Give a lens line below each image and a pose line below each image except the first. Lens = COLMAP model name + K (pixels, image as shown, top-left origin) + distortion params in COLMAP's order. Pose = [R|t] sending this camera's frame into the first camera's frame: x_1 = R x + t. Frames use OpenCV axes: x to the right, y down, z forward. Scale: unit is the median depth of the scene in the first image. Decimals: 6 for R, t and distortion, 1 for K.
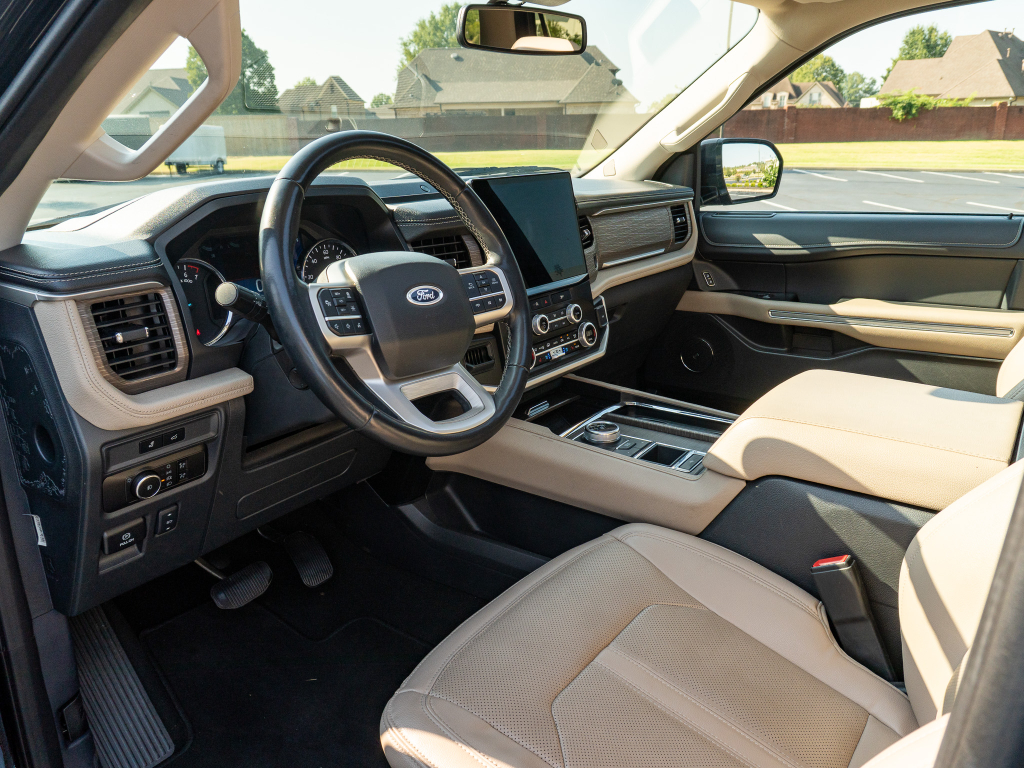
lens RADIAL K [[766.5, 0, 514.3], [0, 766.5, 389.2], [0, 0, 1]] dist [-0.013043, -0.015664]
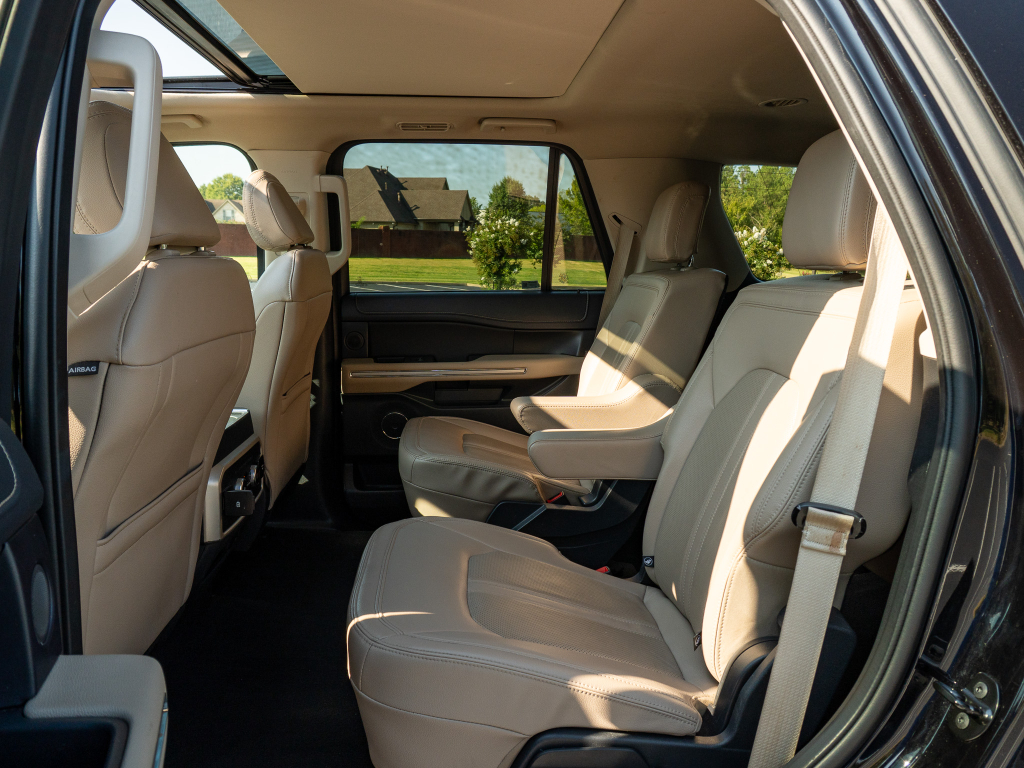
lens RADIAL K [[766.5, 0, 526.3], [0, 766.5, 416.1], [0, 0, 1]] dist [-0.013043, -0.015664]
pose [[0.756477, -0.104777, 0.645573, 0.097868], [0.173200, 0.983936, -0.043261, 0.118754], [-0.630670, 0.144539, 0.762472, -0.318832]]
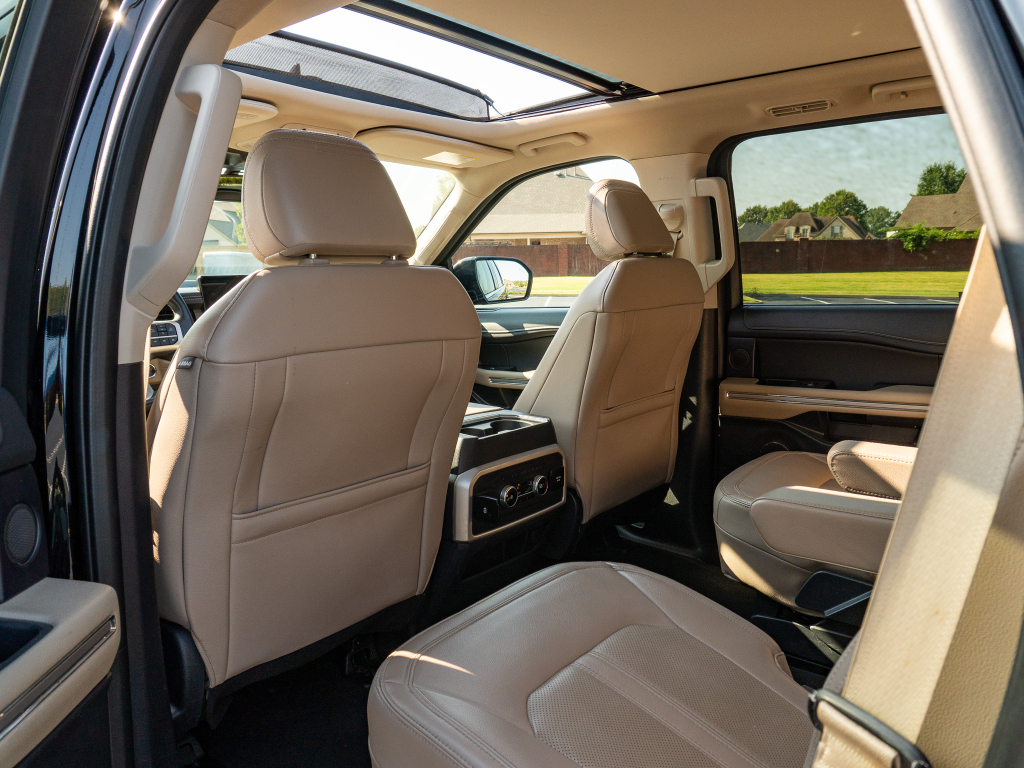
lens RADIAL K [[766.5, 0, 529.9], [0, 766.5, 405.8], [0, 0, 1]] dist [-0.013043, -0.015664]
pose [[0.999588, 0.009941, -0.026914, 0.399869], [-0.013558, 0.990377, -0.137731, 0.123593], [0.025286, 0.138039, 0.990104, -0.320663]]
